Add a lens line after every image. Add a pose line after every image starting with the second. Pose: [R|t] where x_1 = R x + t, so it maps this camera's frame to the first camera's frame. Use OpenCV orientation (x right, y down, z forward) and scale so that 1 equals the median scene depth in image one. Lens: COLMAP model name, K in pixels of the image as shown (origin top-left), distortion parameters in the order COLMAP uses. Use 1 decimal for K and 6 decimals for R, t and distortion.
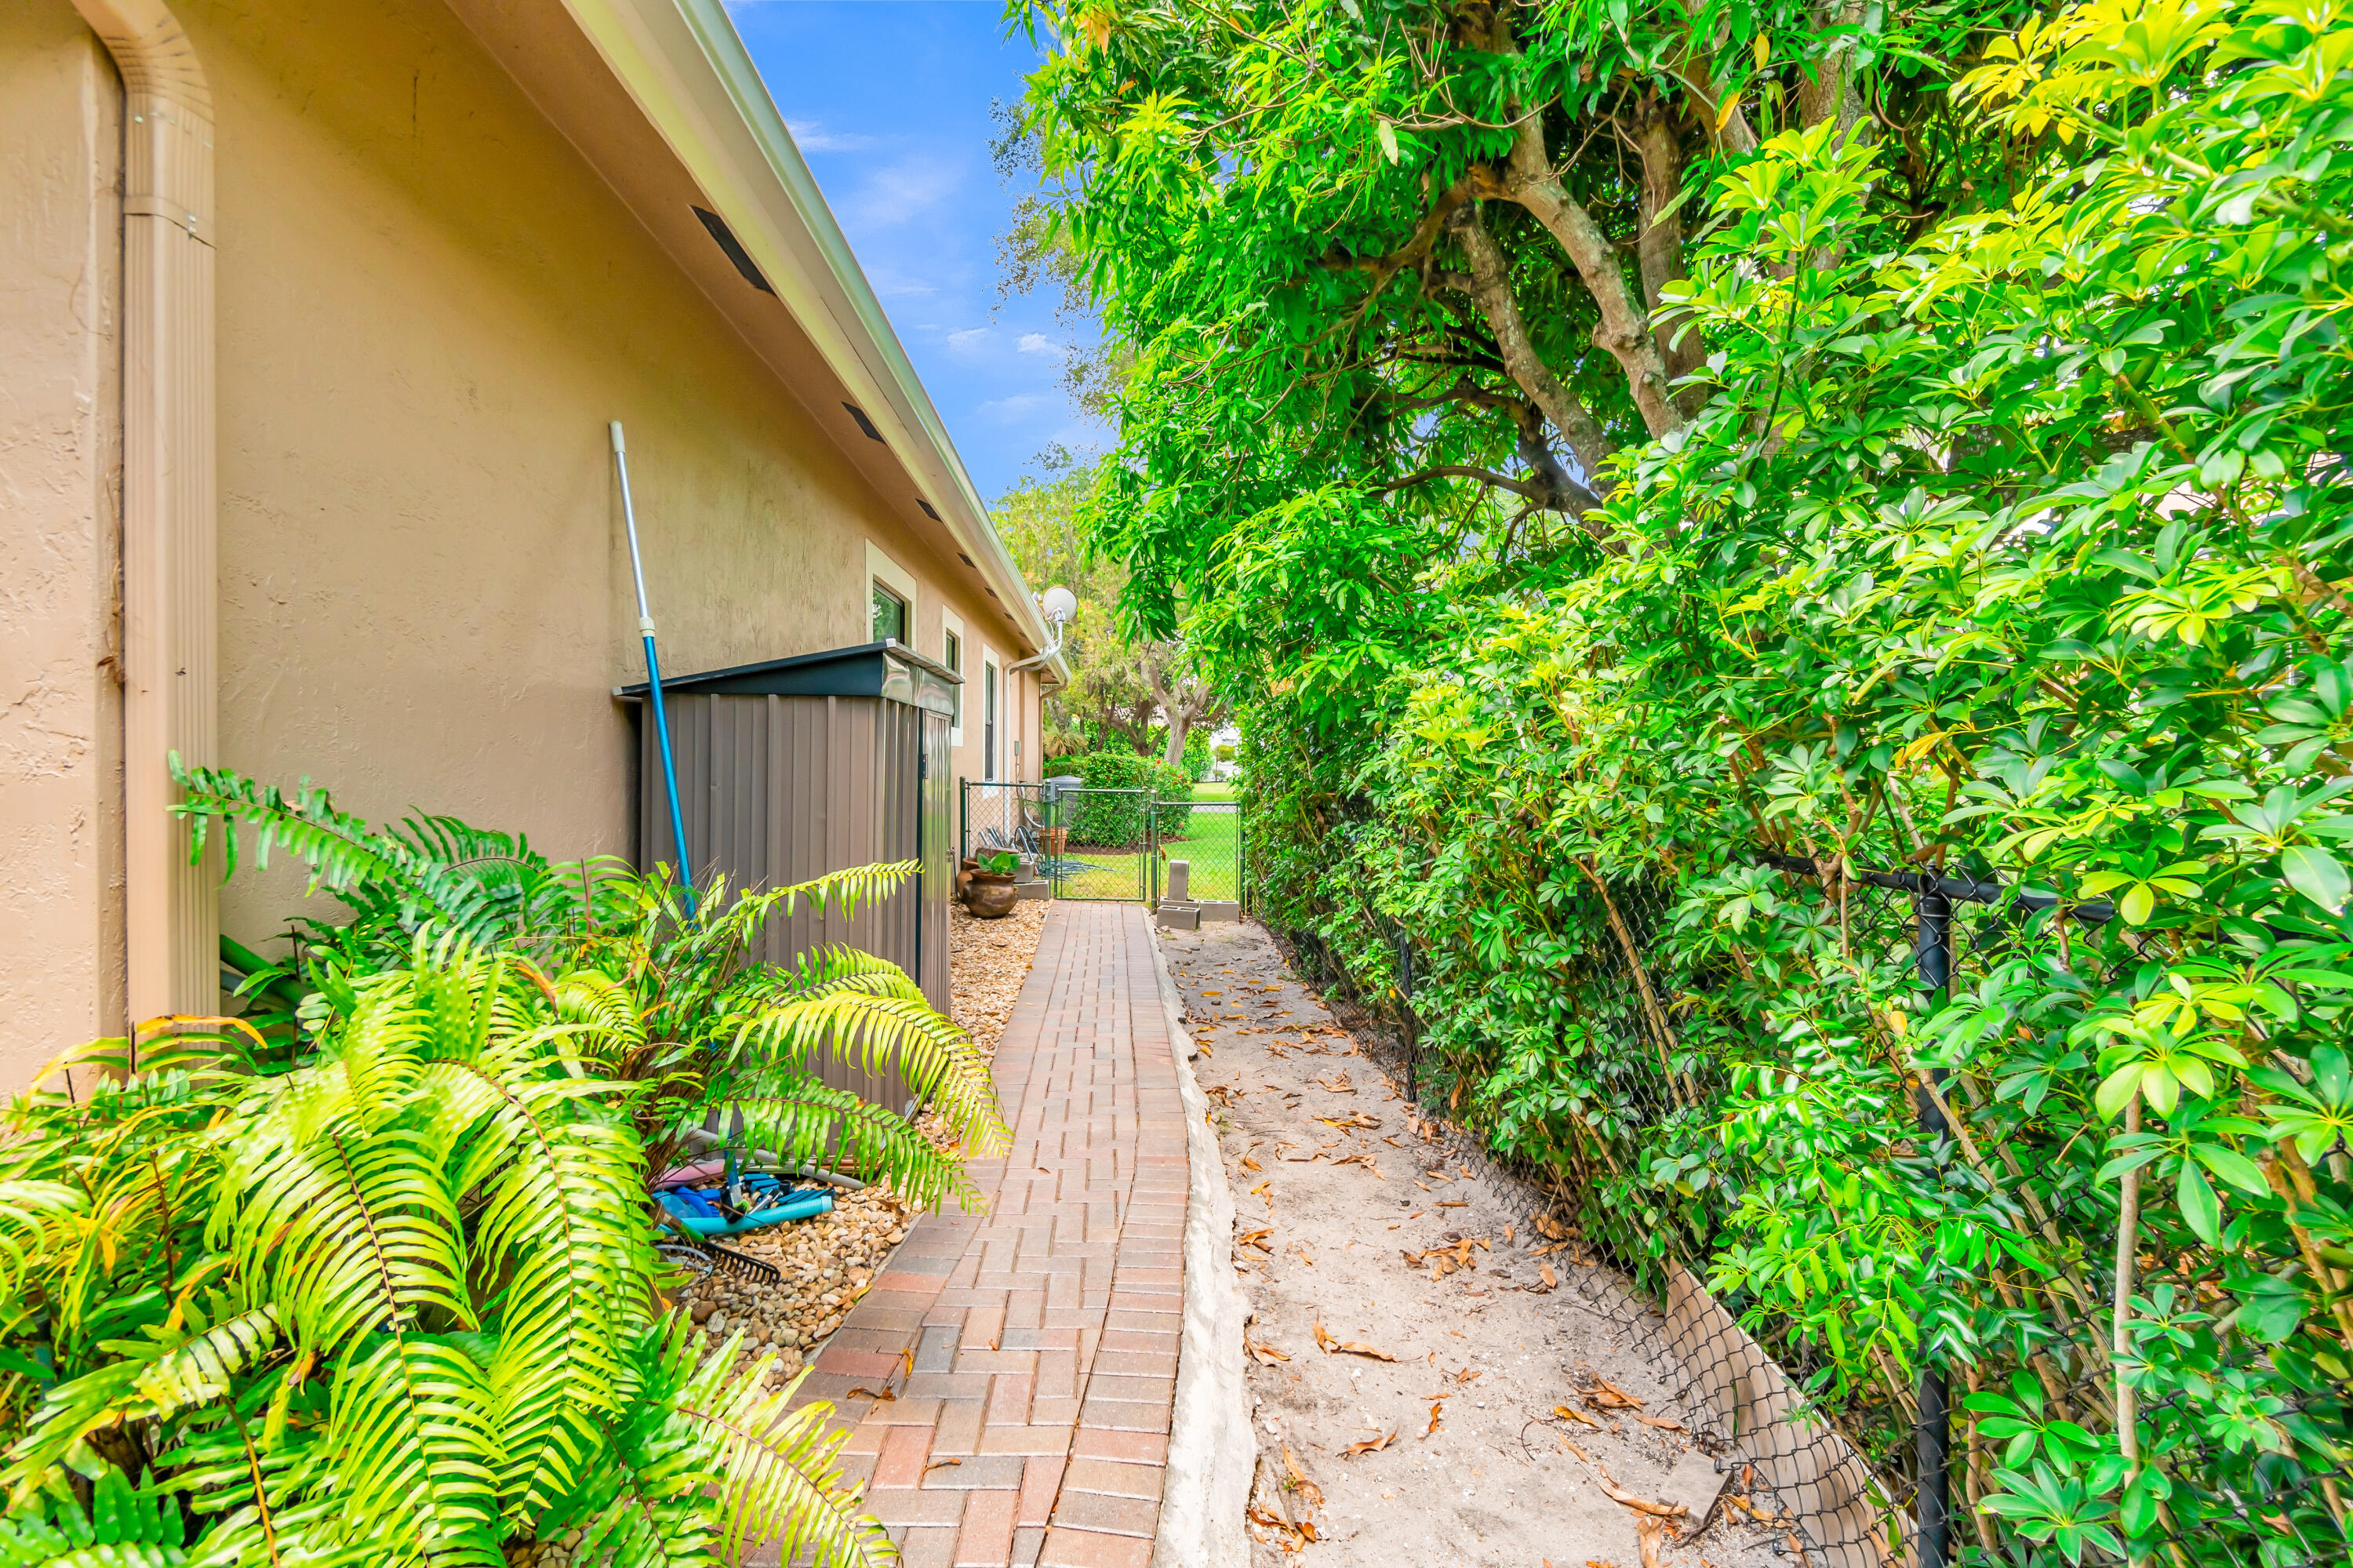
lens RADIAL K [[975.9, 0, 1176.5], [0, 975.9, 784.0], [0, 0, 1]] dist [0.000666, 0.000191]
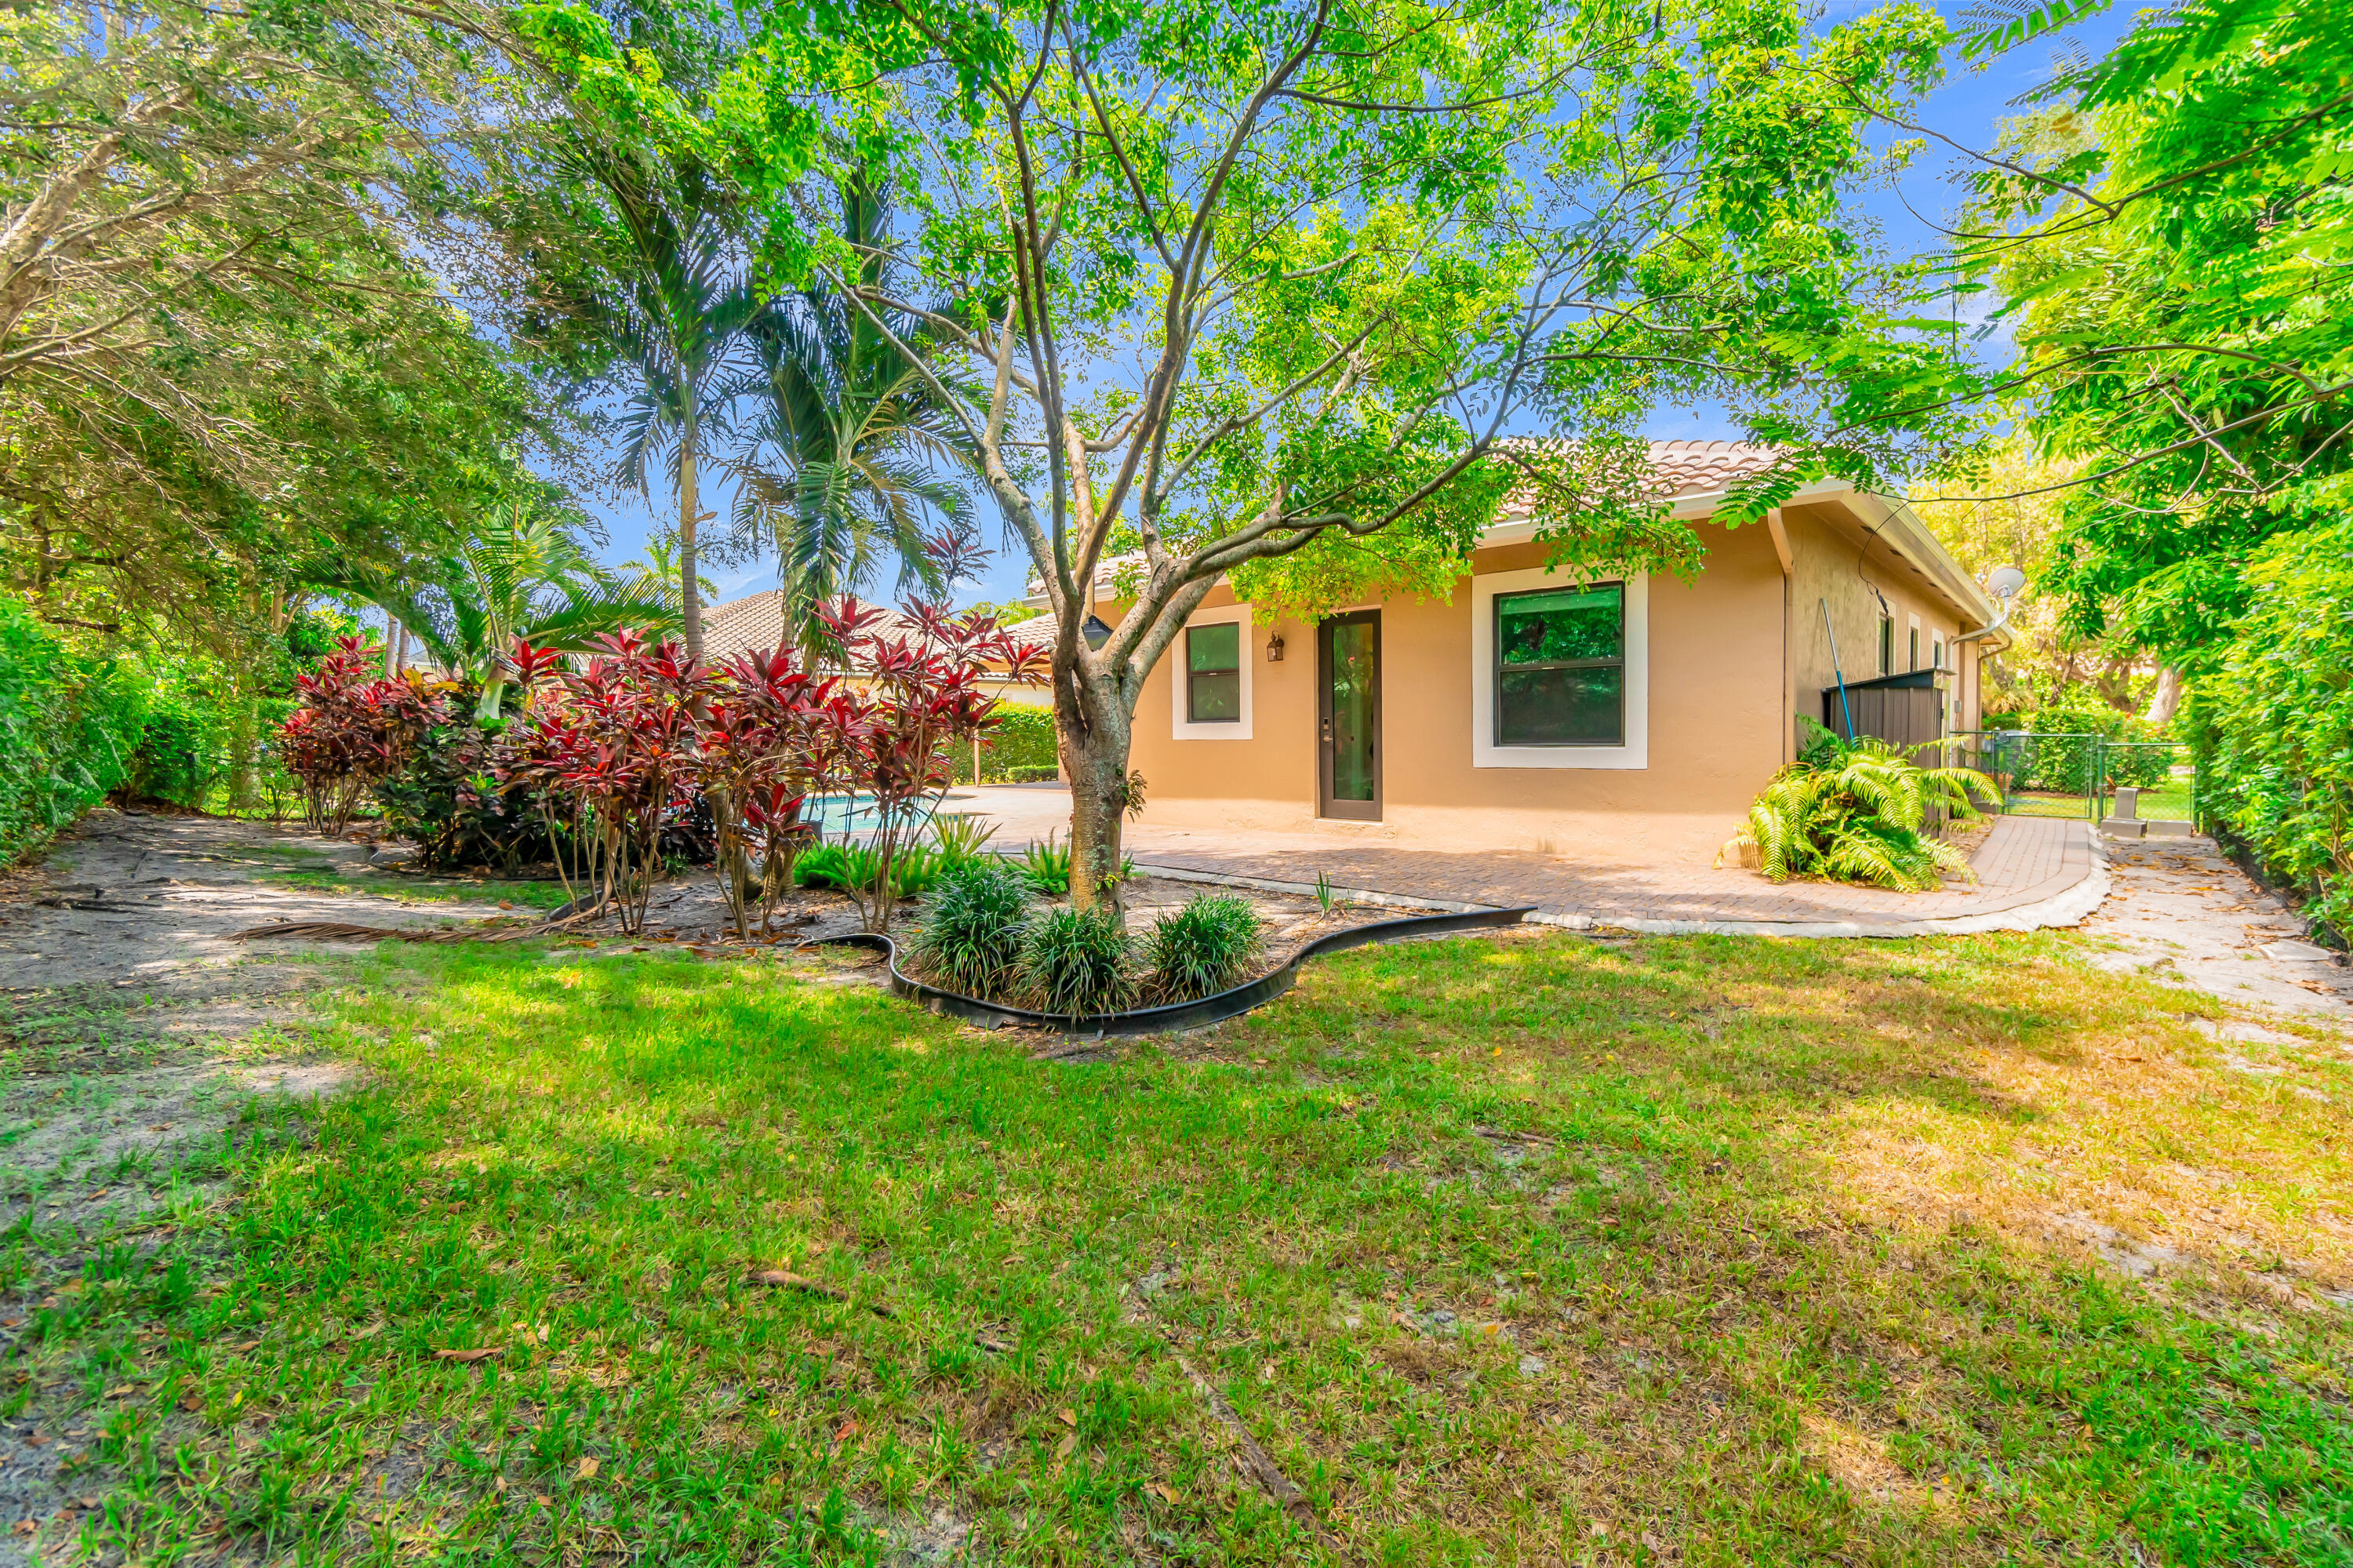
lens RADIAL K [[975.9, 0, 1176.5], [0, 975.9, 784.0], [0, 0, 1]] dist [0.000666, 0.000191]
pose [[0.686797, 0.014335, -0.726708, 0.133767], [0.005682, 0.999669, 0.025089, 0.059600], [0.726827, -0.021360, 0.686488, -1.395296]]
